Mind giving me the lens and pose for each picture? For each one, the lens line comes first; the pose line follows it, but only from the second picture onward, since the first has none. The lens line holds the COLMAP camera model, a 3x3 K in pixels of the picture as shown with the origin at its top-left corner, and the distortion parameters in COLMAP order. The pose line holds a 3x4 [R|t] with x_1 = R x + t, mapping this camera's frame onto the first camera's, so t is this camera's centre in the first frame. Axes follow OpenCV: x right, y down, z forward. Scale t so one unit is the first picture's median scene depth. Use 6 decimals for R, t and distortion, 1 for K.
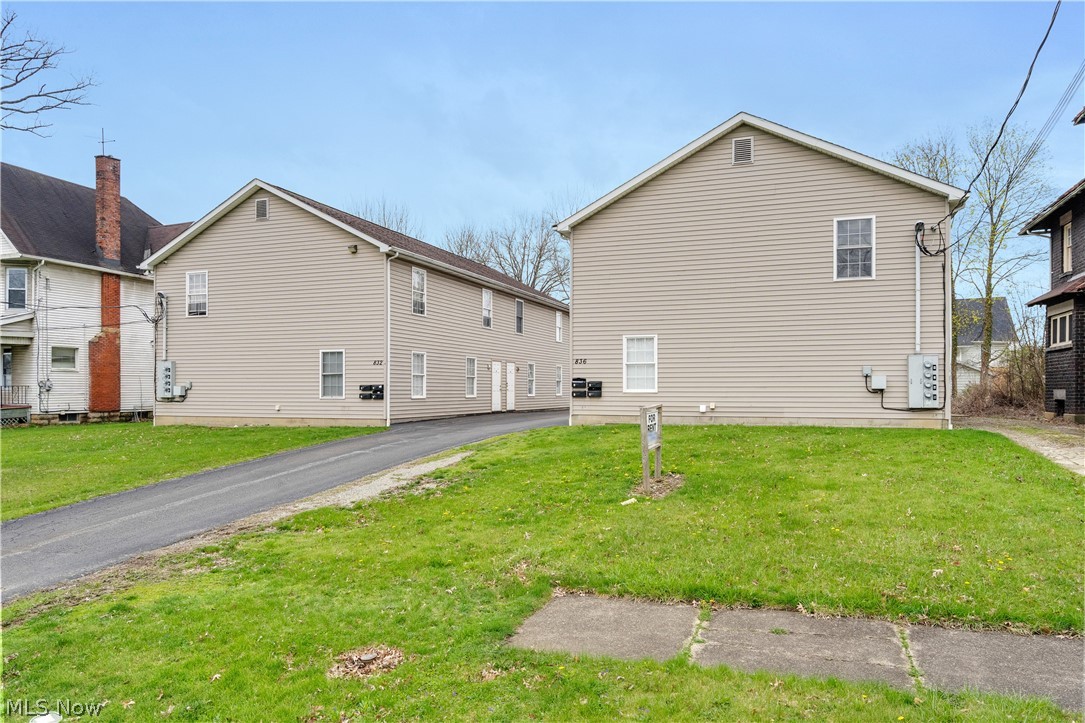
lens RADIAL K [[751.5, 0, 546.7], [0, 751.5, 386.3], [0, 0, 1]] dist [0.002633, -0.000325]
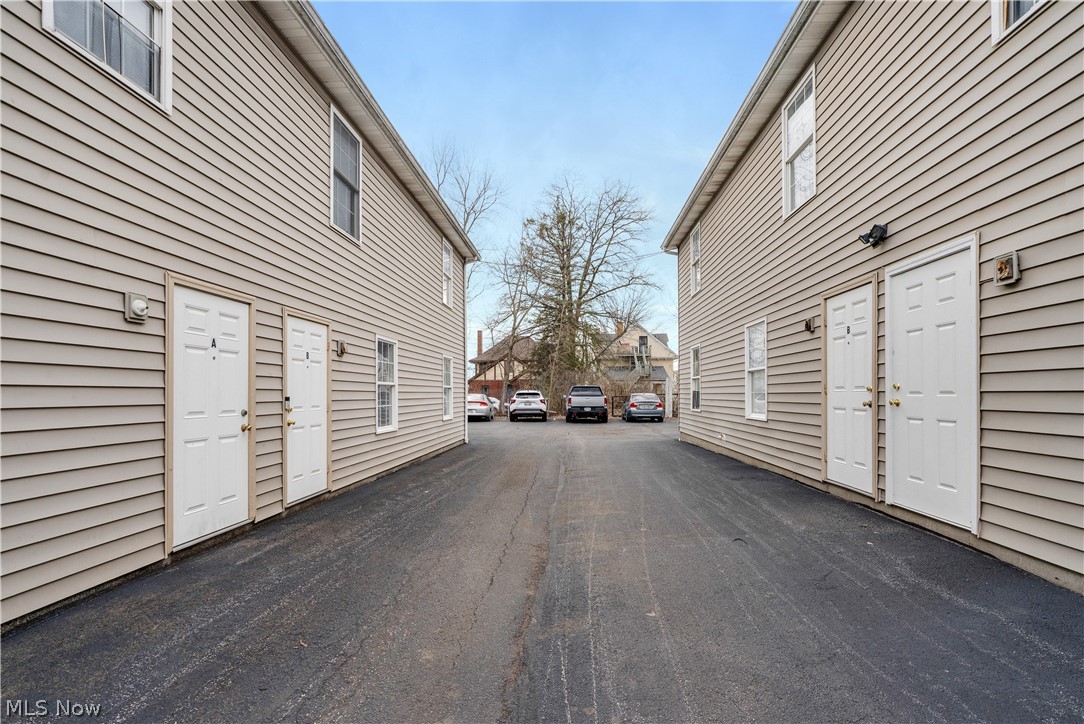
lens RADIAL K [[503.4, 0, 540.3], [0, 503.4, 384.0], [0, 0, 1]] dist [-0.011416, 0.000567]
pose [[0.961477, 0.000319, 0.274886, -0.023638], [0.003927, 0.999881, -0.014895, -0.008342], [-0.274858, 0.015401, 0.961362, 1.093949]]
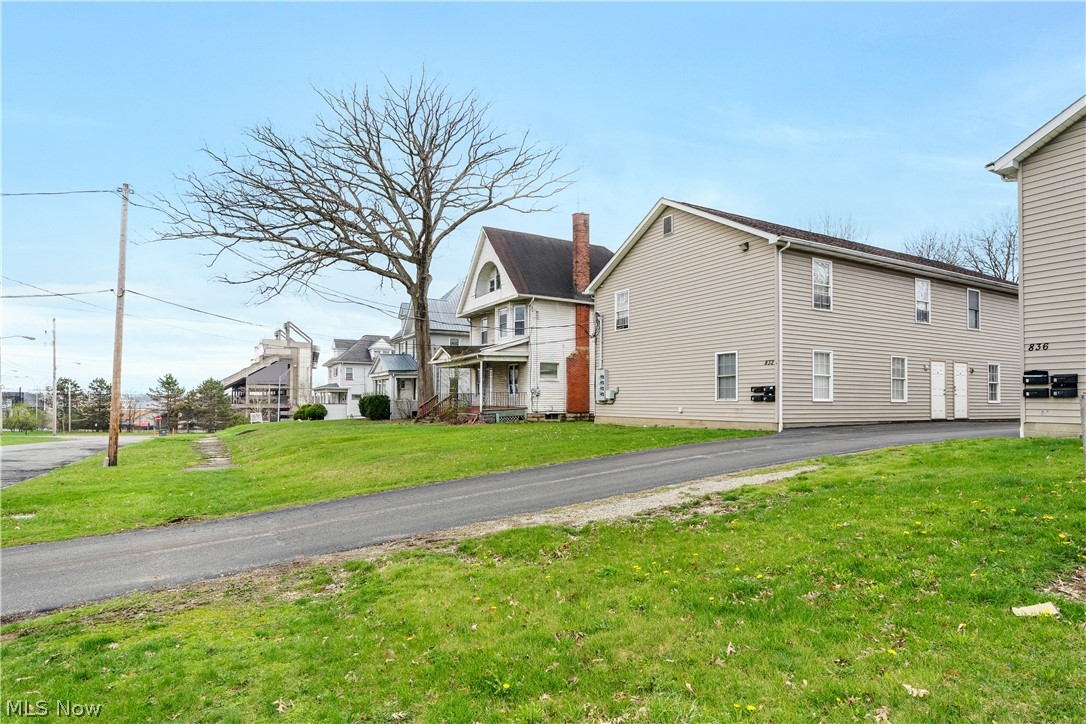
lens RADIAL K [[605.3, 0, 563.3], [0, 605.3, 384.3], [0, 0, 1]] dist [0.002697, 0.001489]
pose [[0.773158, -0.015219, -0.634030, 0.053849], [-0.001468, 0.999666, -0.025785, 0.015136], [0.634211, 0.020867, 0.772878, 0.246467]]
